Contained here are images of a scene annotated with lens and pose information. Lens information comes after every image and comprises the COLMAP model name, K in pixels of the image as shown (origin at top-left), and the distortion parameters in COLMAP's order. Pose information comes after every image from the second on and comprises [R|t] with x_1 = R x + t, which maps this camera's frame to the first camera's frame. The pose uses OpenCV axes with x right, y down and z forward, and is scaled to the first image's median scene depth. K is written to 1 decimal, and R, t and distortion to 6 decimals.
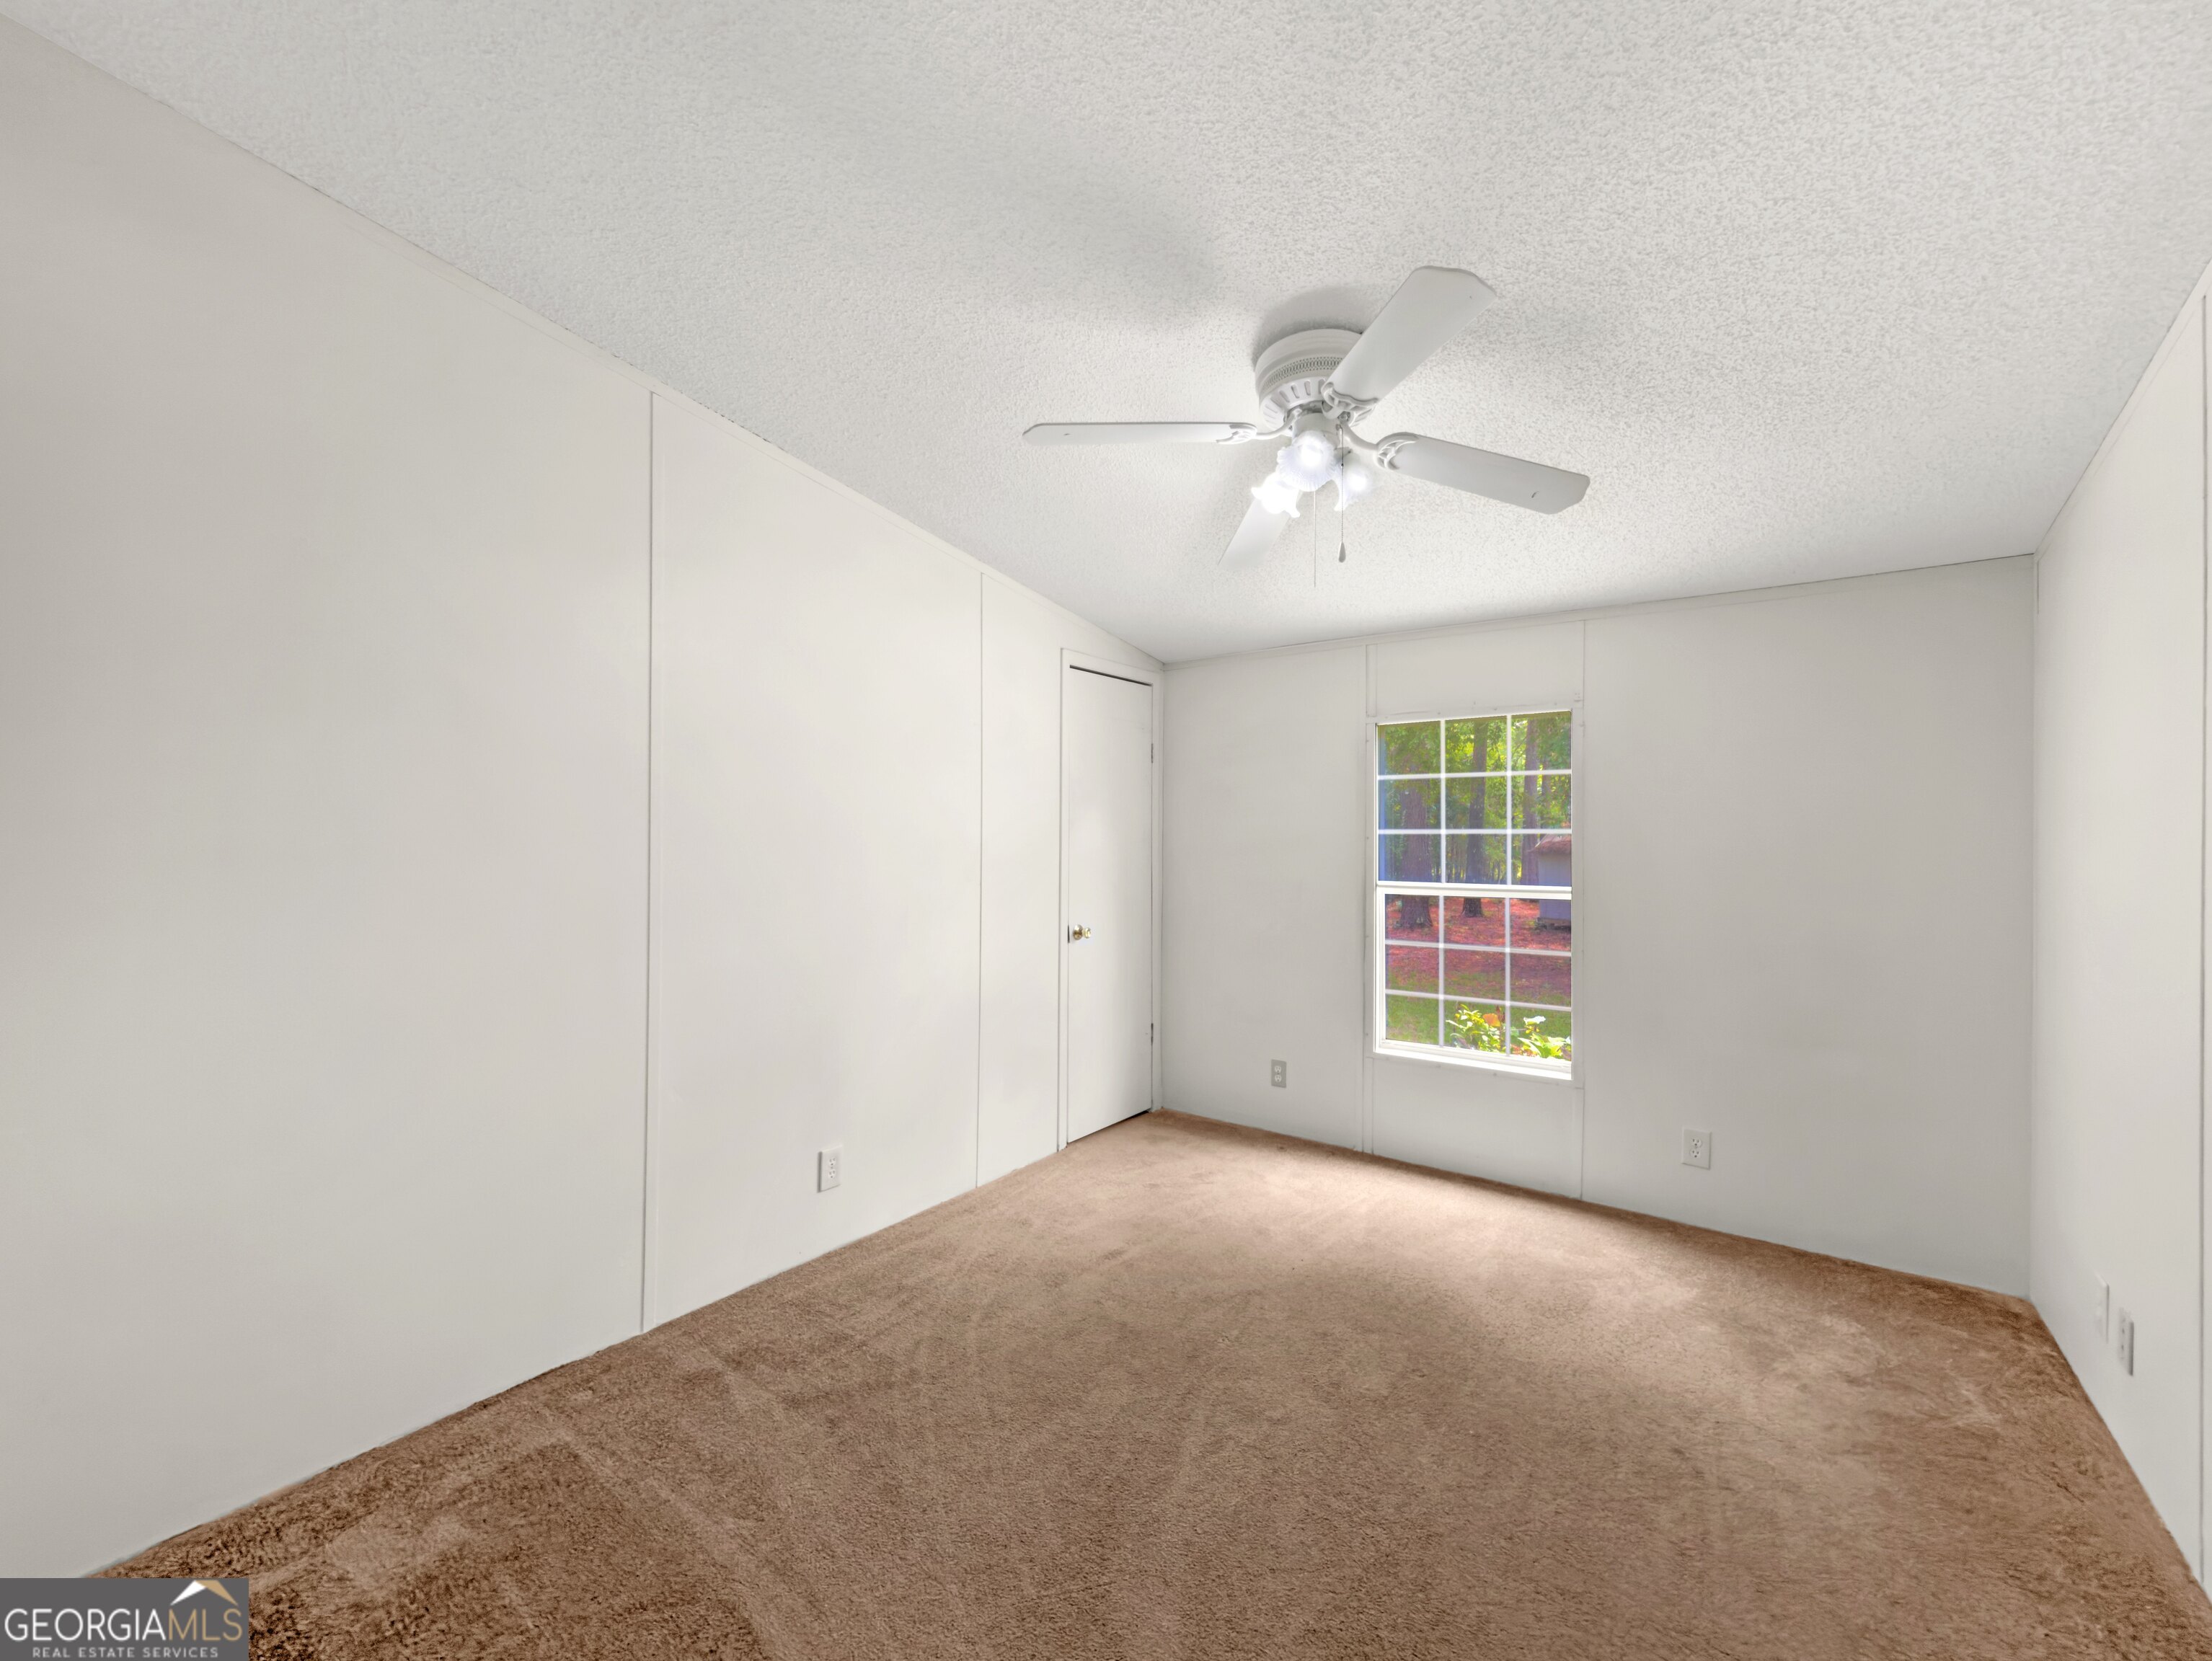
lens RADIAL K [[897.1, 0, 1104.5], [0, 897.1, 835.0], [0, 0, 1]] dist [-0.014243, -0.000002]
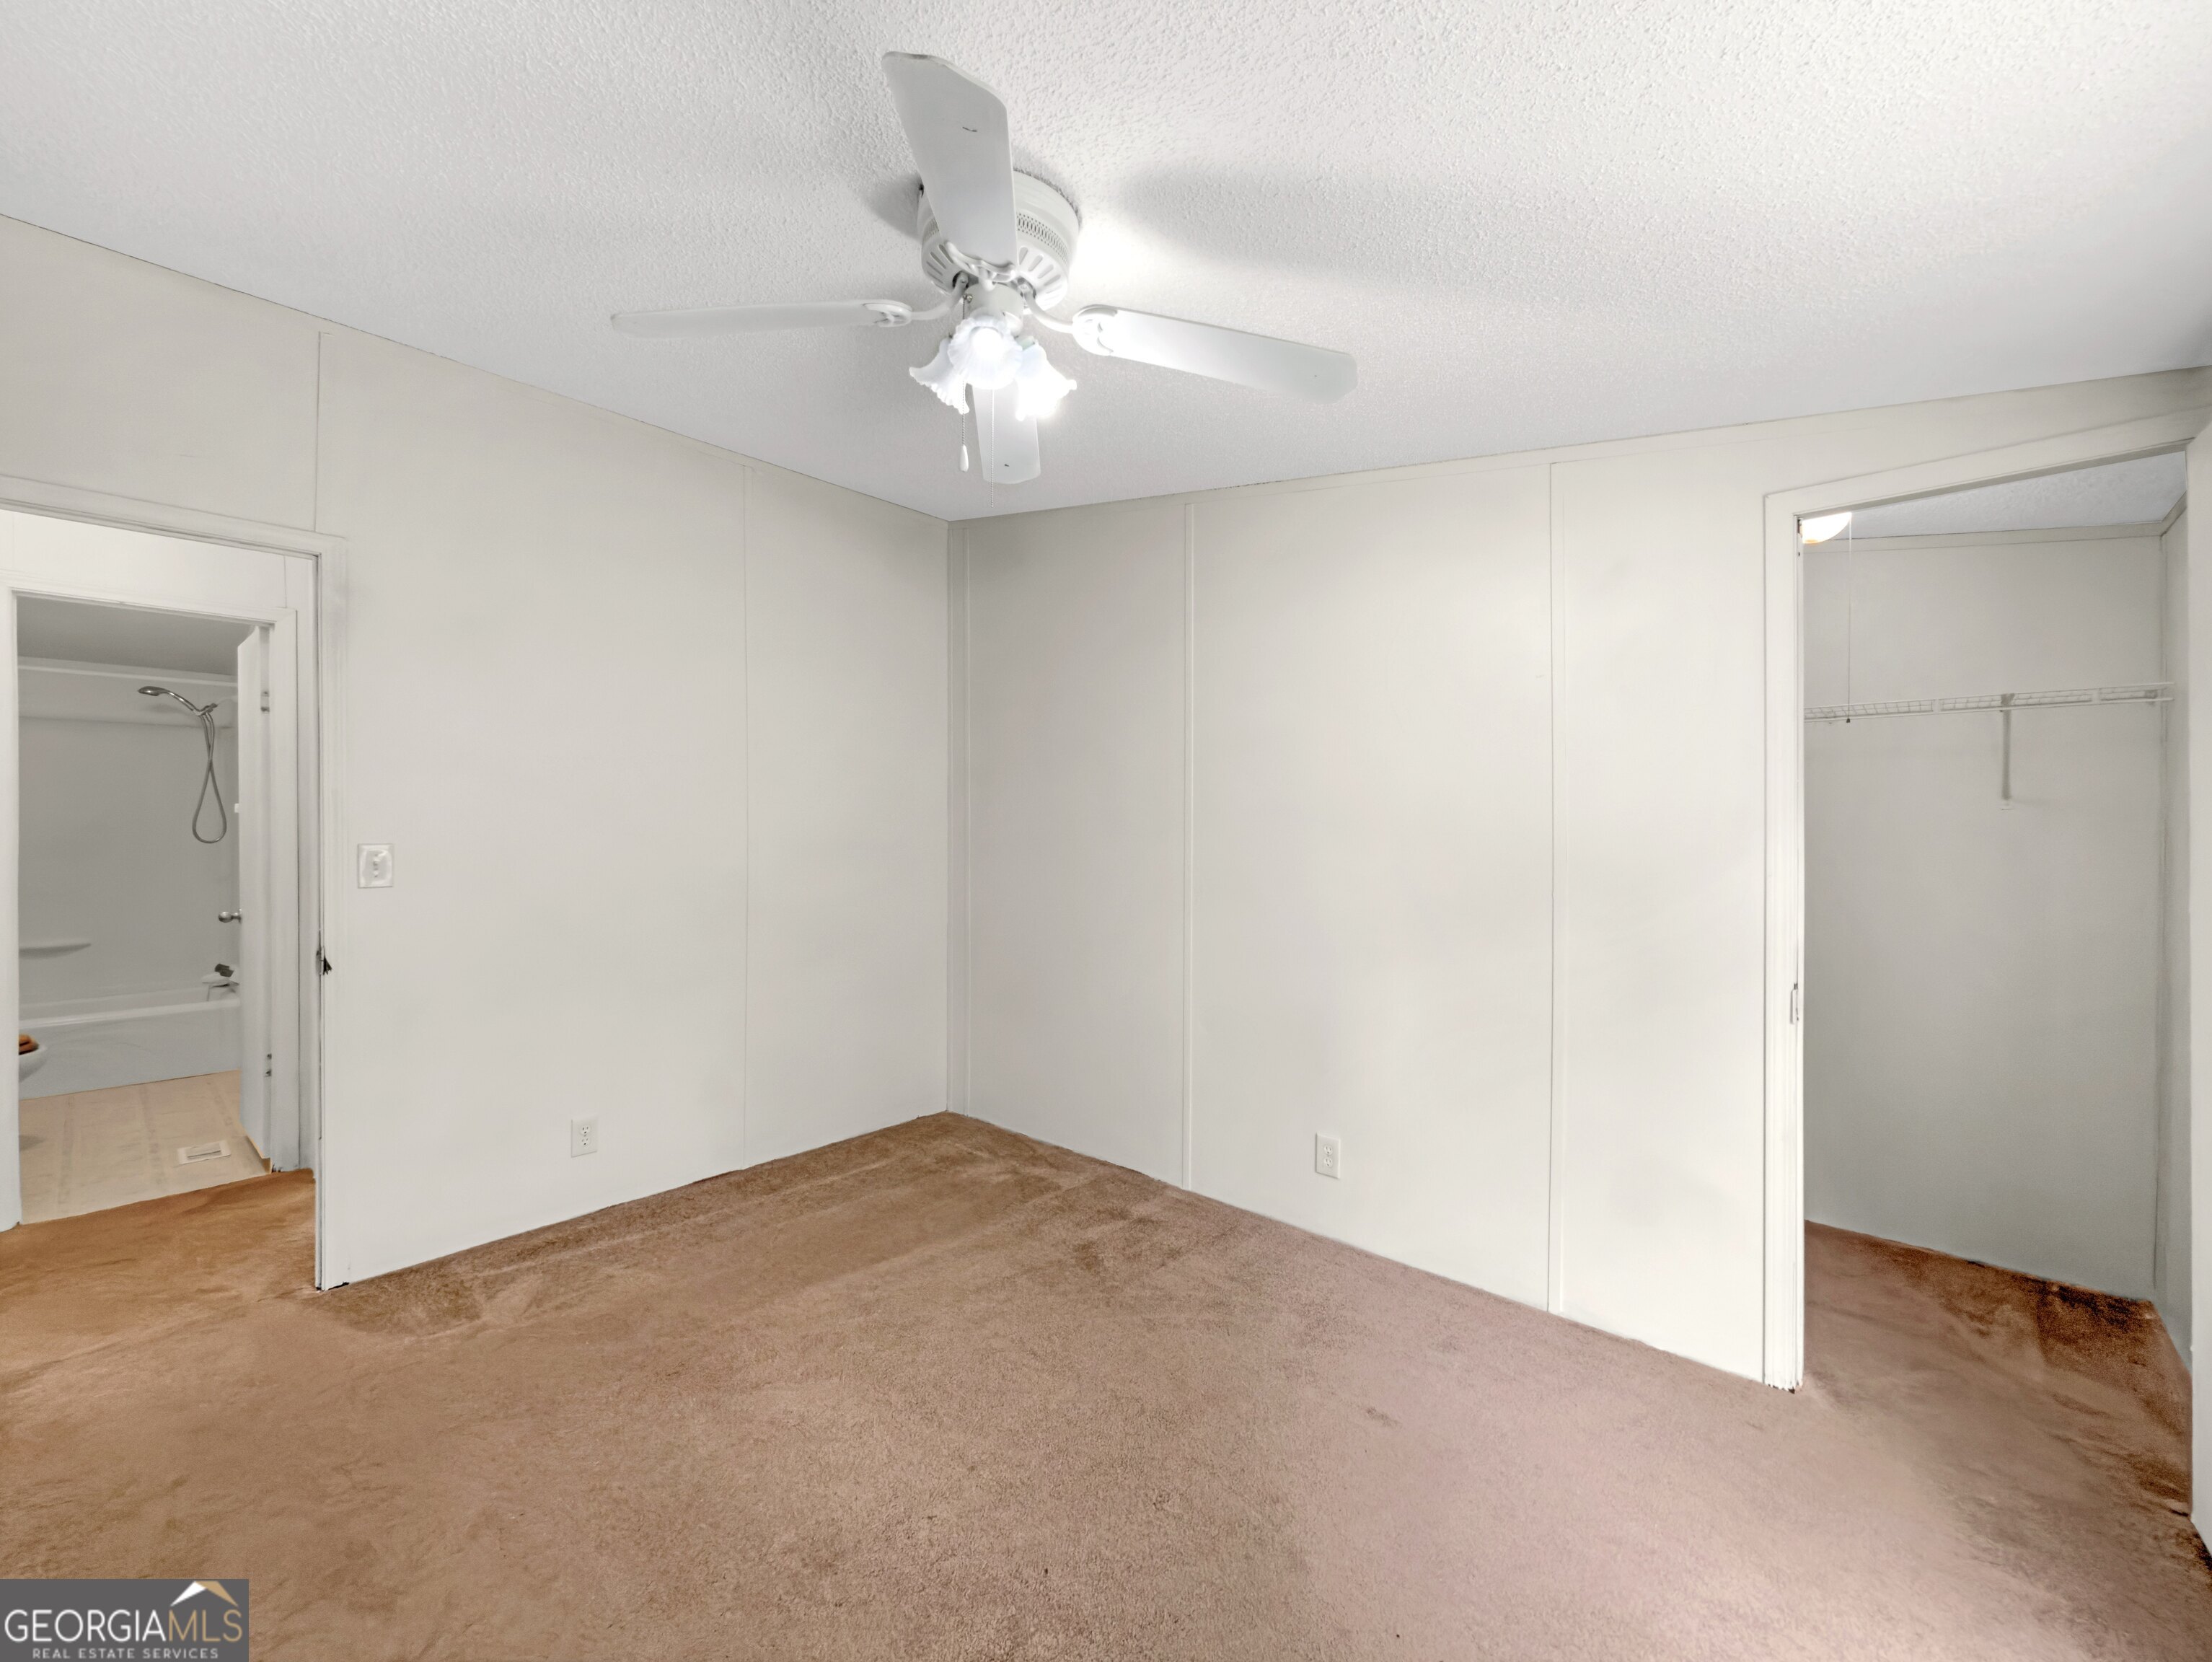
lens RADIAL K [[897.2, 0, 1103.8], [0, 897.2, 836.2], [0, 0, 1]] dist [-0.014243, -0.000002]
pose [[-0.120489, -0.001280, -0.992714, 0.933253], [0.003326, 0.999993, -0.001693, 0.024111], [0.992709, -0.003505, -0.120484, 1.140299]]
